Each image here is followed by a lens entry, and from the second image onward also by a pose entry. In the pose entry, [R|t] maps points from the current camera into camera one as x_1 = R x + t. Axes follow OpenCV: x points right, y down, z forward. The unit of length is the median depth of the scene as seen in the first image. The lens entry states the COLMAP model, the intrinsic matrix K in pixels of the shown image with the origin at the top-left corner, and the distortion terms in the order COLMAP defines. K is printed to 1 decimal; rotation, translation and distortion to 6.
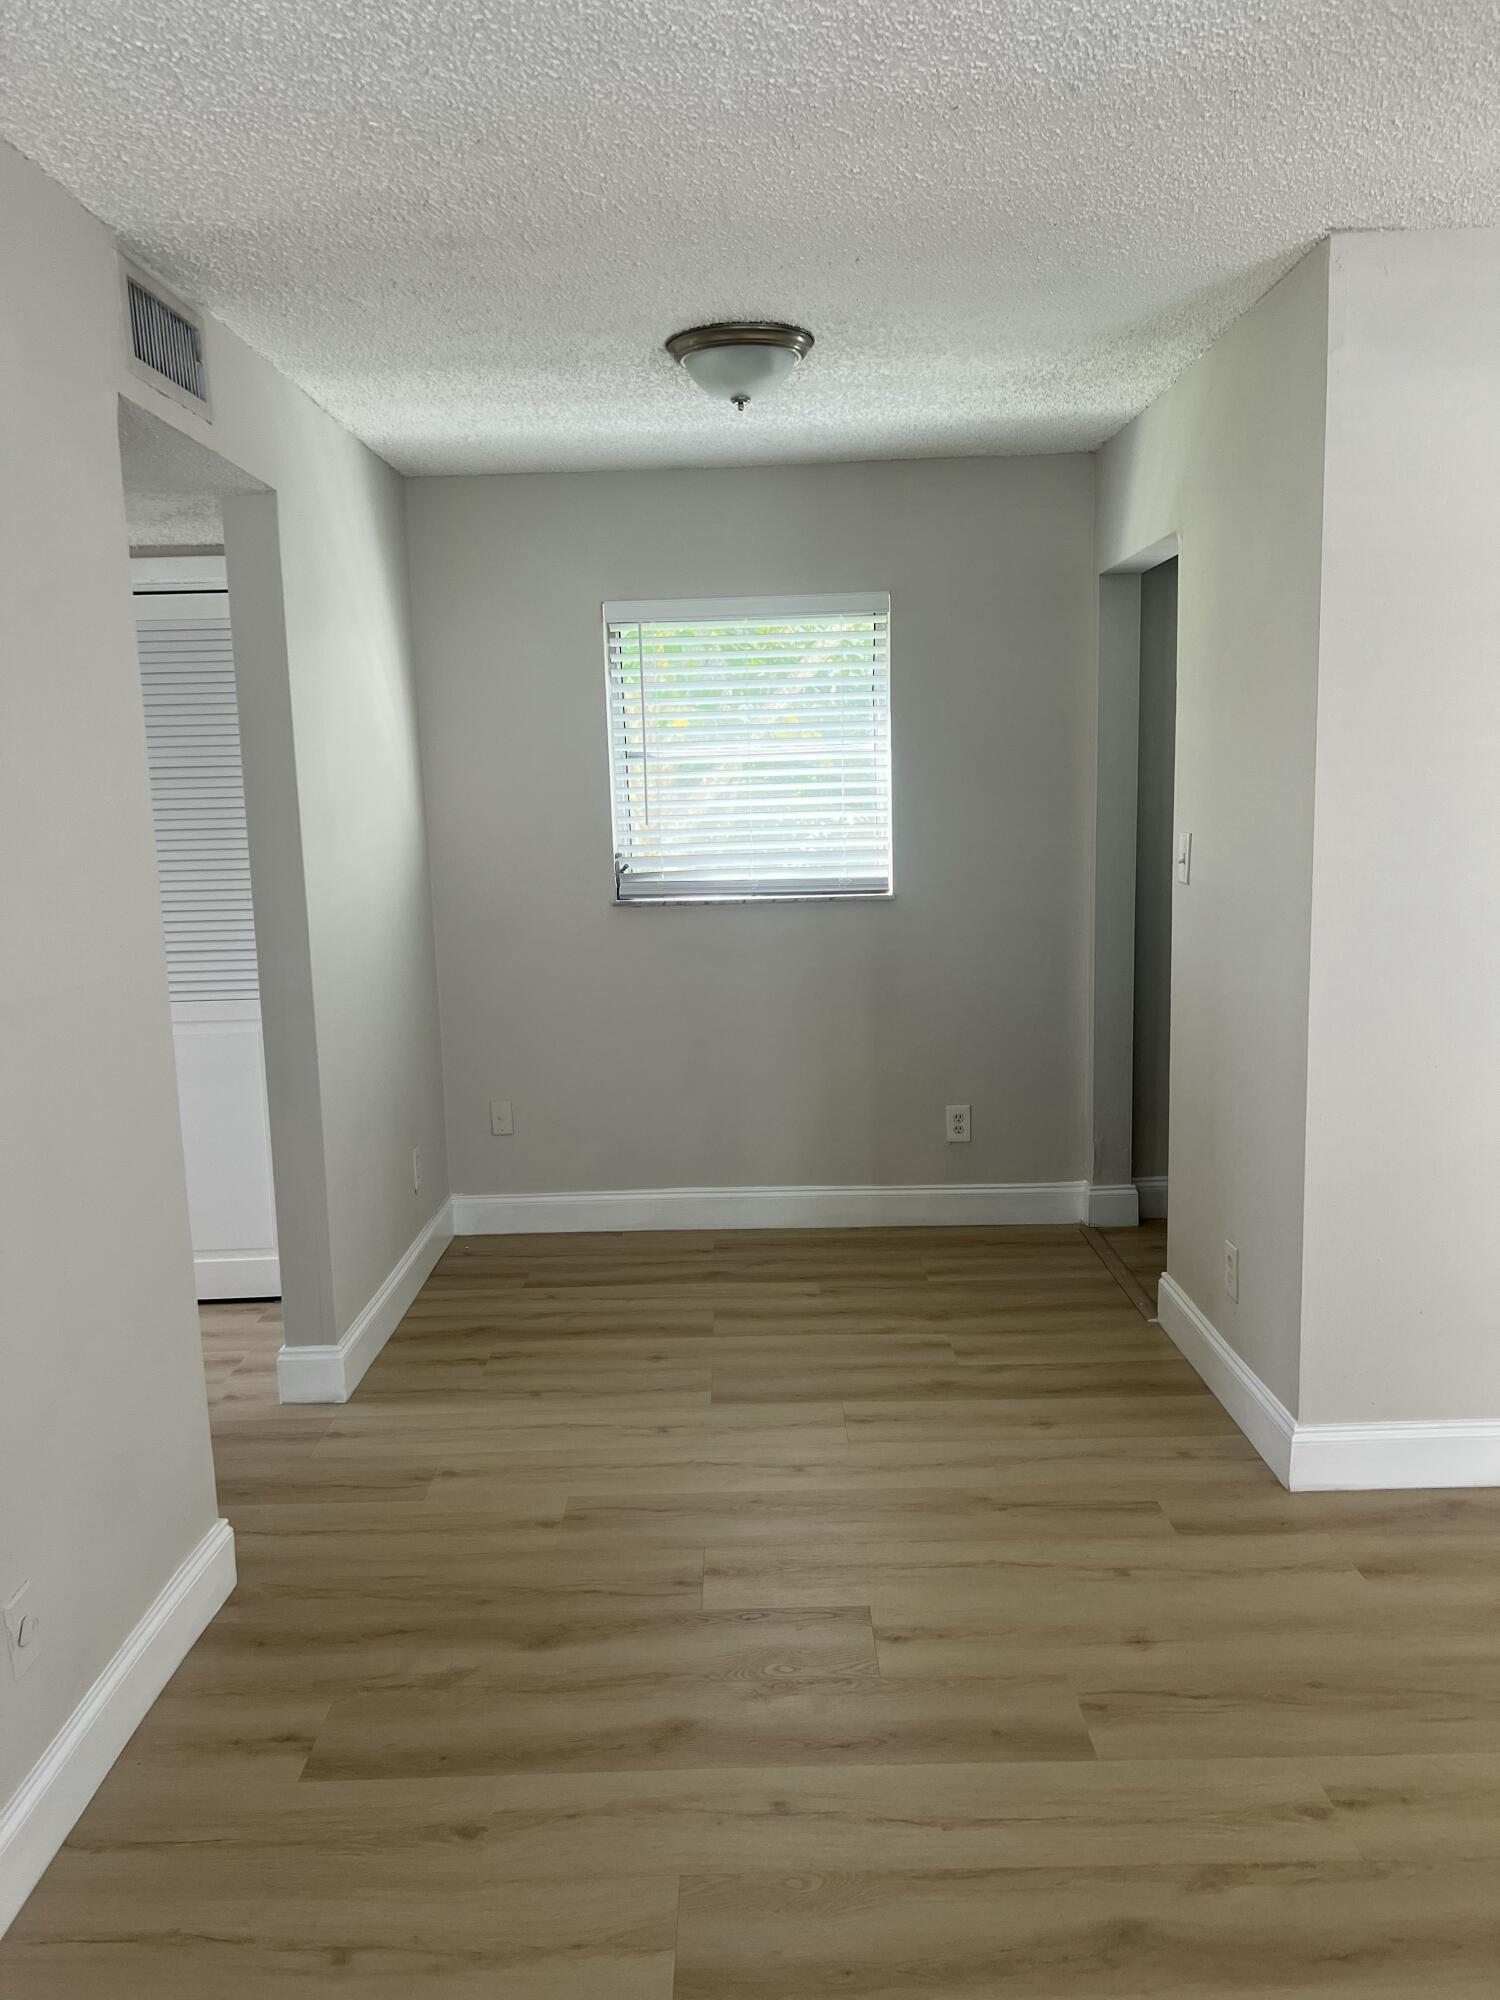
lens RADIAL K [[1496.8, 0, 735.7], [0, 1496.8, 1005.7], [0, 0, 1]] dist [0.055921, -0.060790]
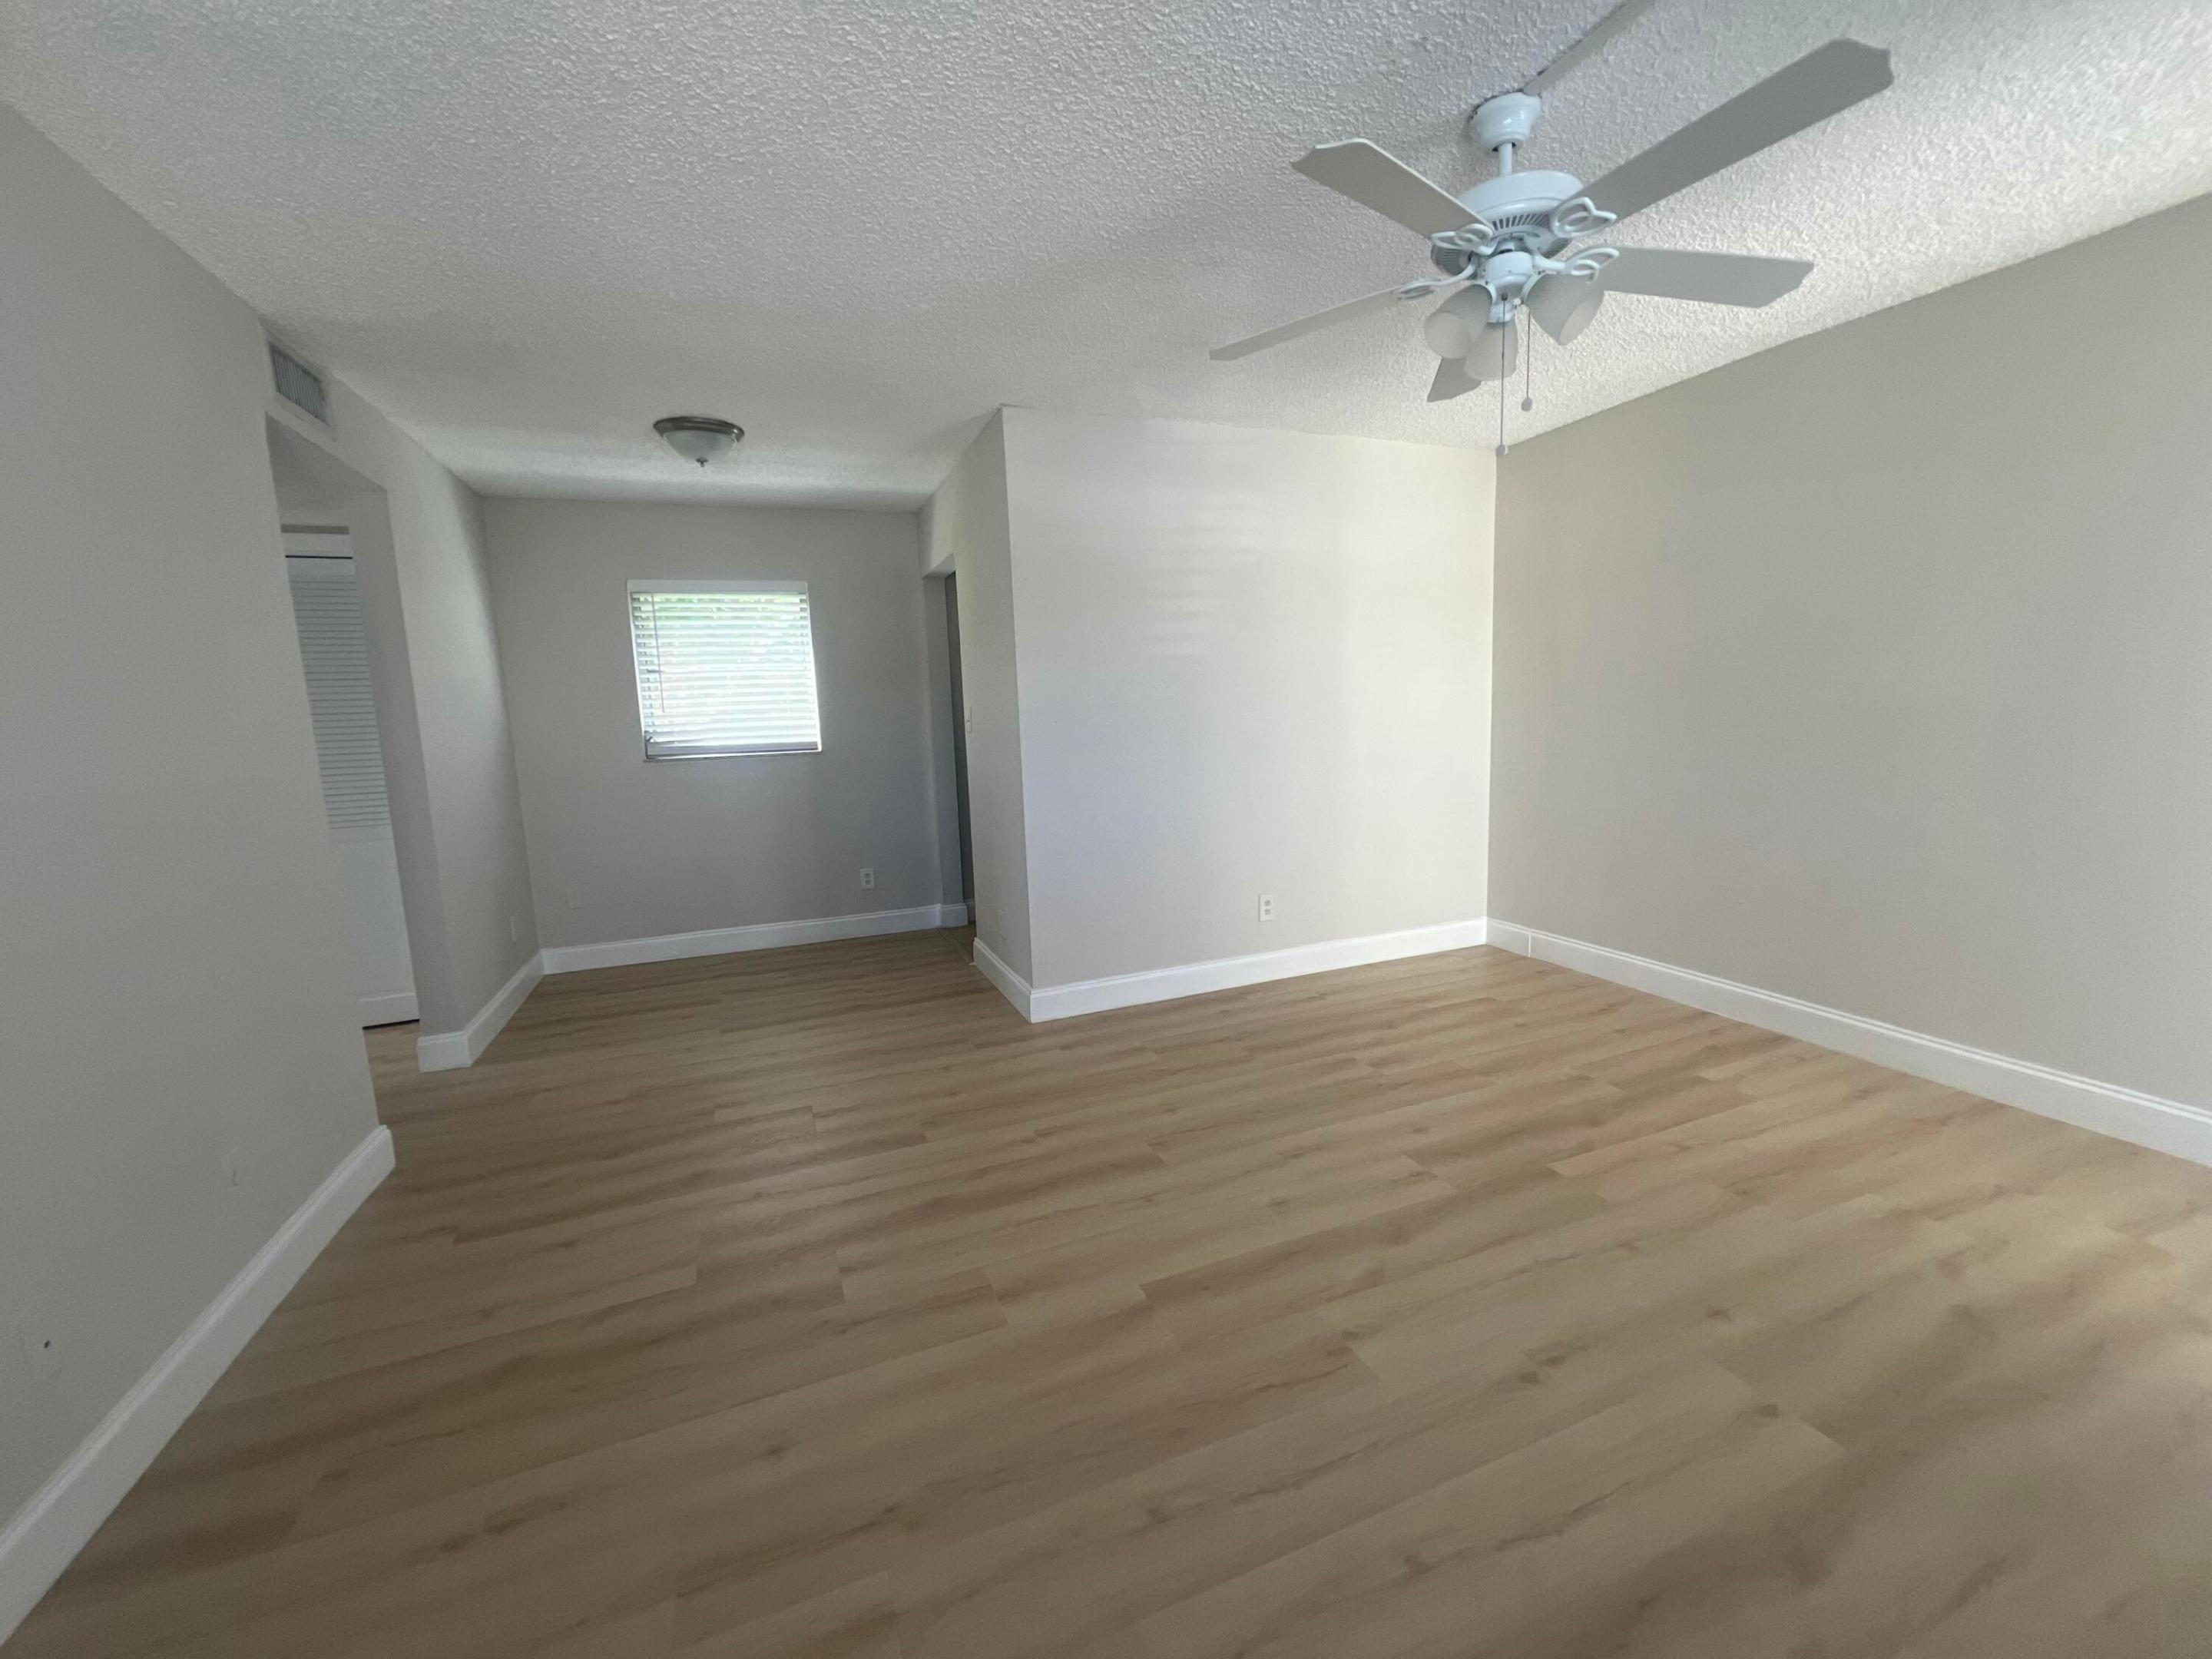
lens RADIAL K [[882.4, 0, 1100.4], [0, 882.4, 829.2], [0, 0, 1]] dist [-0.002873, 0.000911]
pose [[0.927114, -0.057210, 0.370388, 0.027198], [0.067502, 0.997608, -0.014874, 0.075482], [-0.368651, 0.038792, 0.928758, -0.118731]]
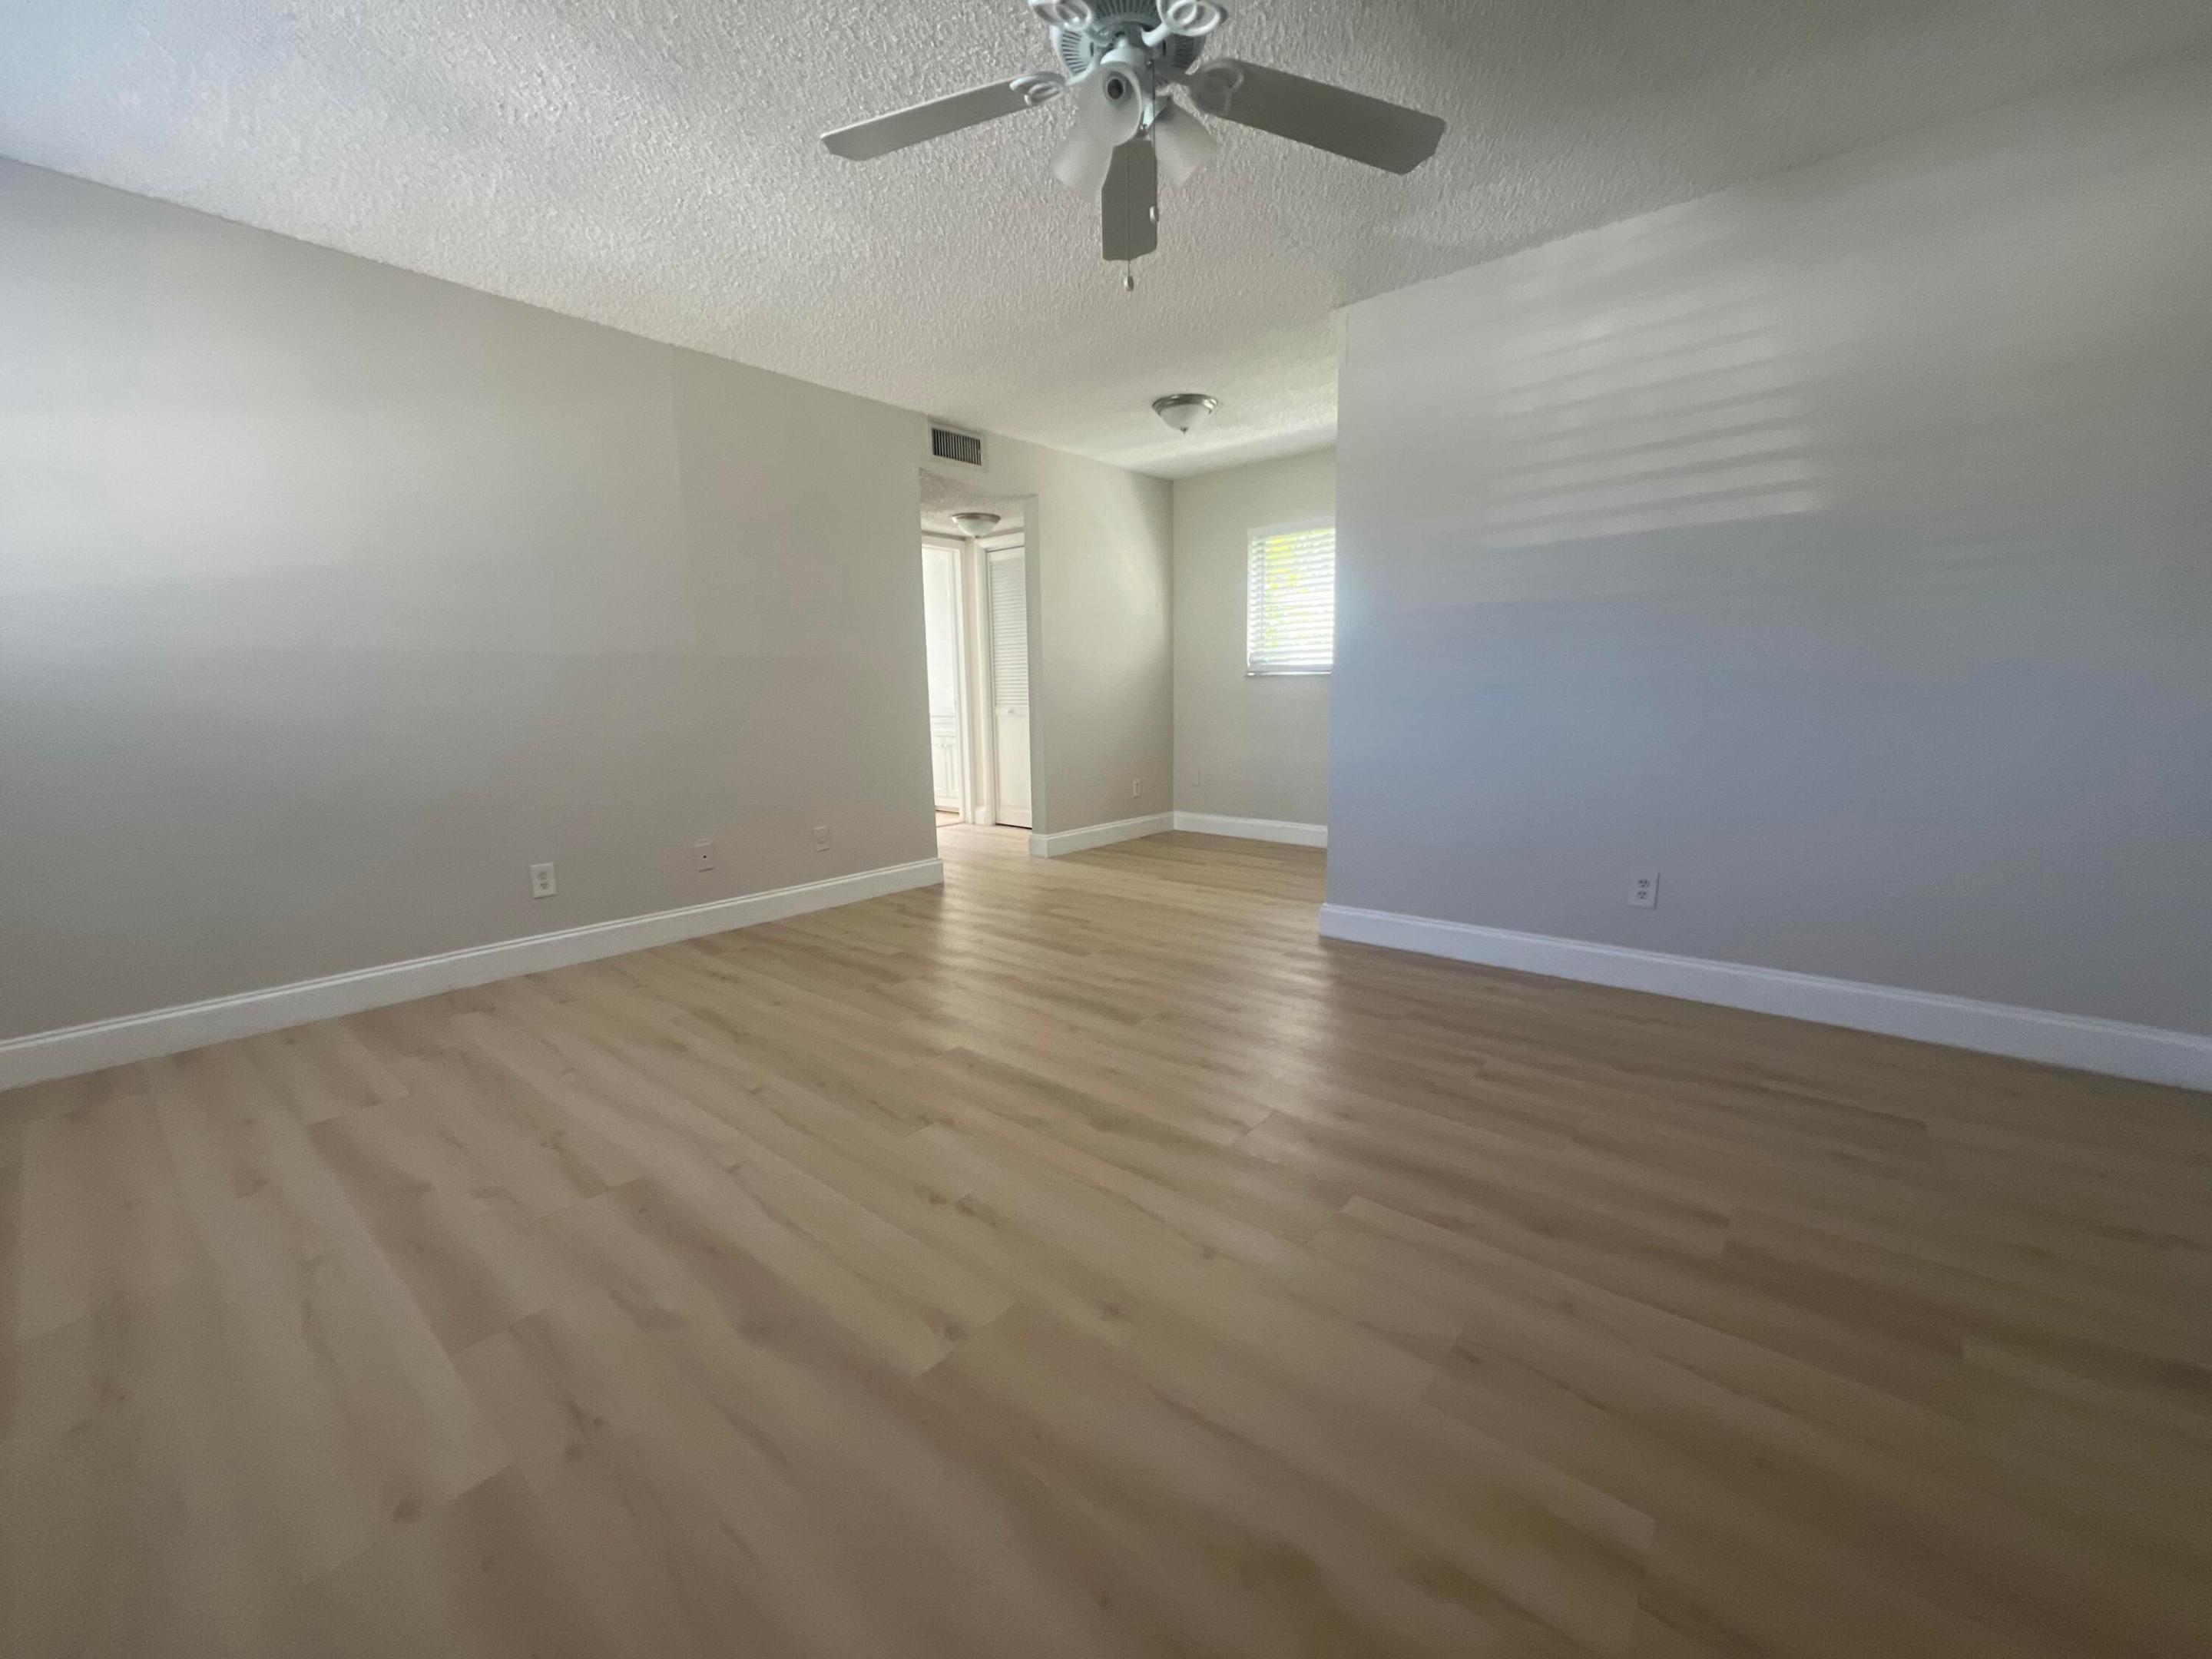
lens RADIAL K [[886.9, 0, 1101.4], [0, 886.9, 830.2], [0, 0, 1]] dist [-0.004052, 0.000233]
pose [[0.768289, 0.118822, -0.628977, 0.765218], [-0.103708, 0.992744, 0.060864, 0.121543], [0.631645, 0.018469, 0.775037, -0.097472]]
